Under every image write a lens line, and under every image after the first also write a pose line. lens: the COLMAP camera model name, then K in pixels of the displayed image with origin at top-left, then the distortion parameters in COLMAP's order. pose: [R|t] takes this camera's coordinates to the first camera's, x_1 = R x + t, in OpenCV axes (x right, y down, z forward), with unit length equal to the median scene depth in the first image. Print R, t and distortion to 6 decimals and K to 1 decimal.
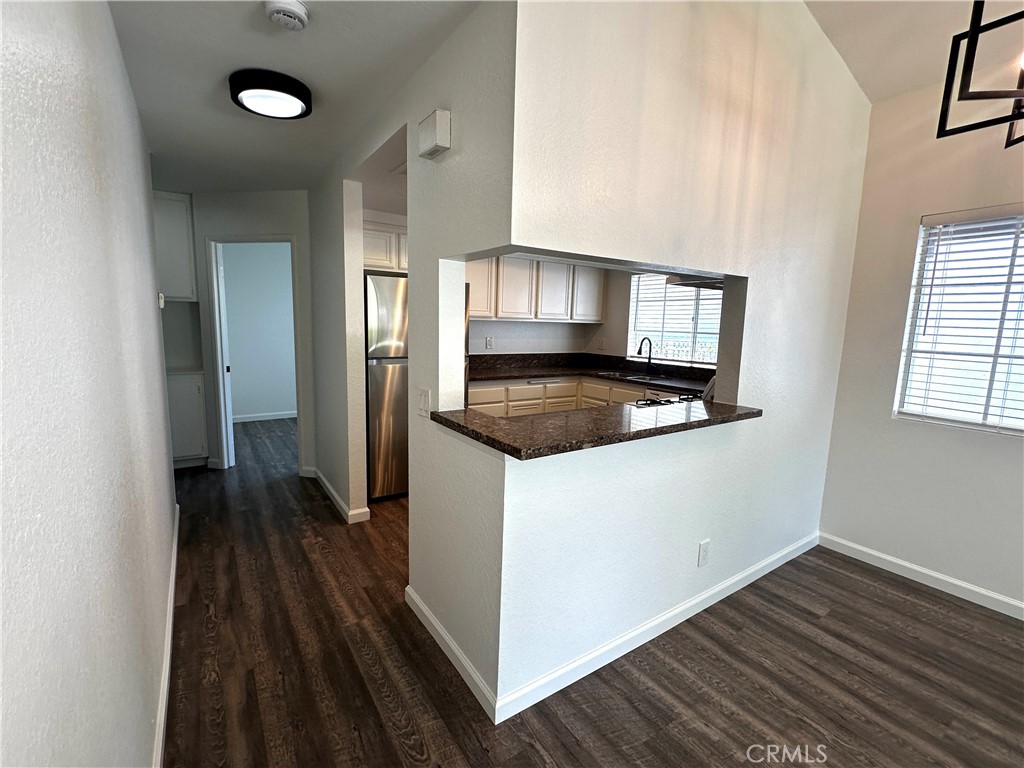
lens RADIAL K [[459.3, 0, 511.2], [0, 459.3, 385.6], [0, 0, 1]] dist [-0.000468, -0.000158]
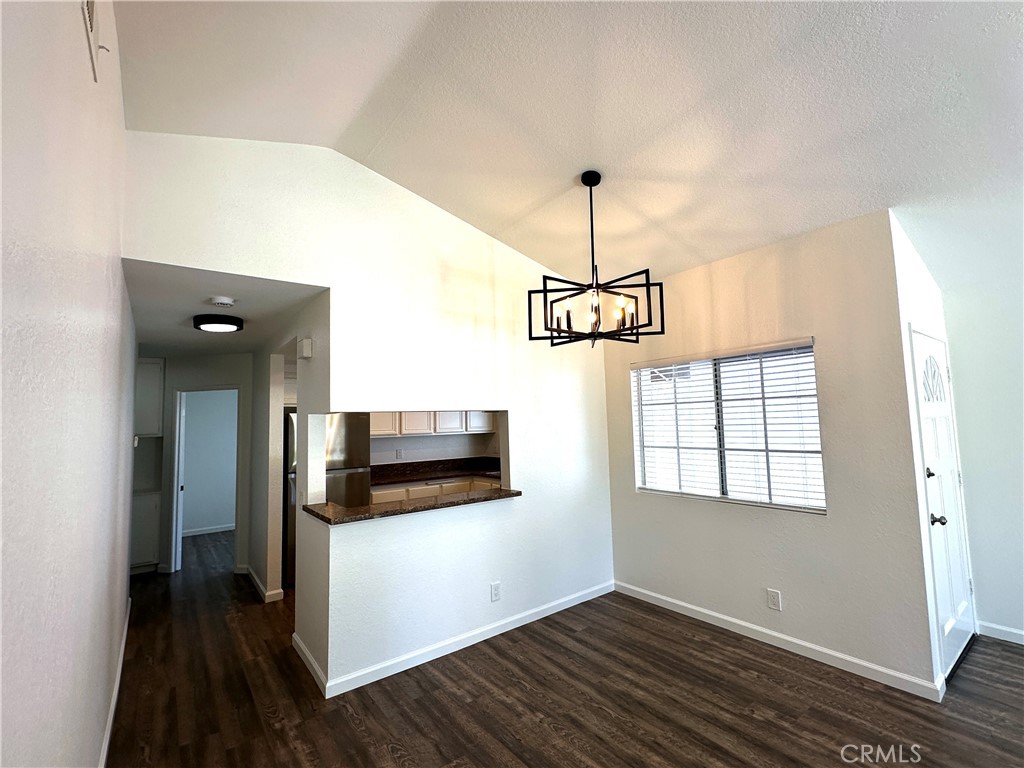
lens RADIAL K [[459.3, 0, 511.2], [0, 459.3, 385.6], [0, 0, 1]] dist [-0.000468, -0.000158]
pose [[0.996918, -0.051764, 0.058943, 0.296628], [0.063387, 0.974219, -0.216518, 0.025909], [-0.046216, 0.219587, 0.974498, -0.438583]]
